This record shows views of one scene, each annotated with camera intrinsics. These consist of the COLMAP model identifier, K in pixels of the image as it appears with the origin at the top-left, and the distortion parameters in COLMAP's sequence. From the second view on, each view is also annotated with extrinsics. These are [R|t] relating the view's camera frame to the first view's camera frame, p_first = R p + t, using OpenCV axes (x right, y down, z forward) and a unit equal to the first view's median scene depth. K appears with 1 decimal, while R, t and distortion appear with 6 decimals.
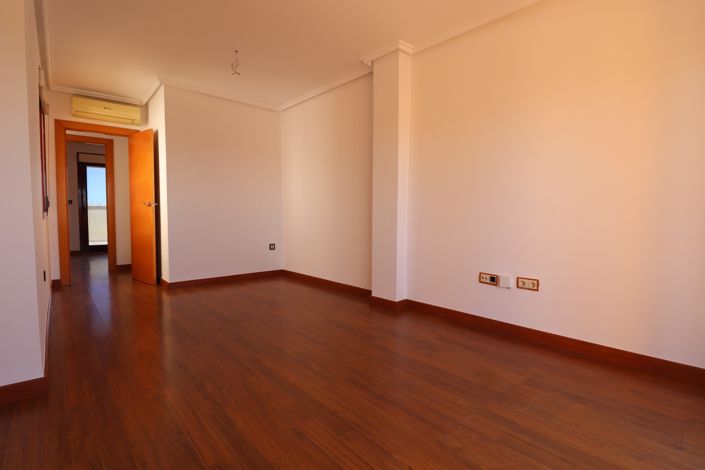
lens RADIAL K [[325.7, 0, 355.1], [0, 325.7, 233.3], [0, 0, 1]] dist [0.002215, -0.012772]
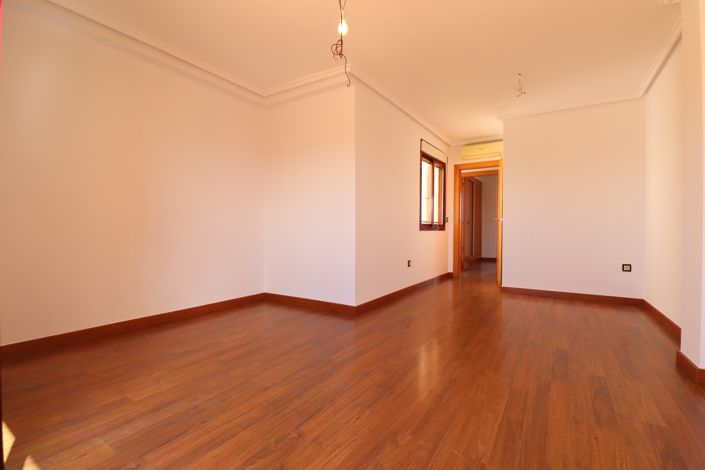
lens RADIAL K [[325.7, 0, 355.1], [0, 325.7, 233.3], [0, 0, 1]] dist [0.002215, -0.012772]
pose [[0.259978, 0.004939, -0.965602, 0.513623], [-0.056681, 0.998341, -0.010155, 0.004885], [0.963949, 0.057371, 0.259827, 0.225250]]
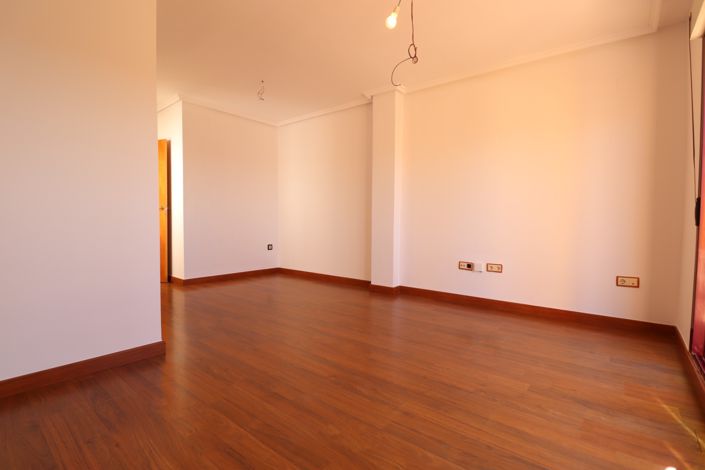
lens RADIAL K [[325.7, 0, 355.1], [0, 325.7, 233.3], [0, 0, 1]] dist [0.002215, -0.012772]
pose [[0.988546, -0.002189, 0.150902, -0.203098], [0.004377, 0.999890, -0.014169, 0.017404], [-0.150855, 0.014667, 0.988447, -0.219942]]
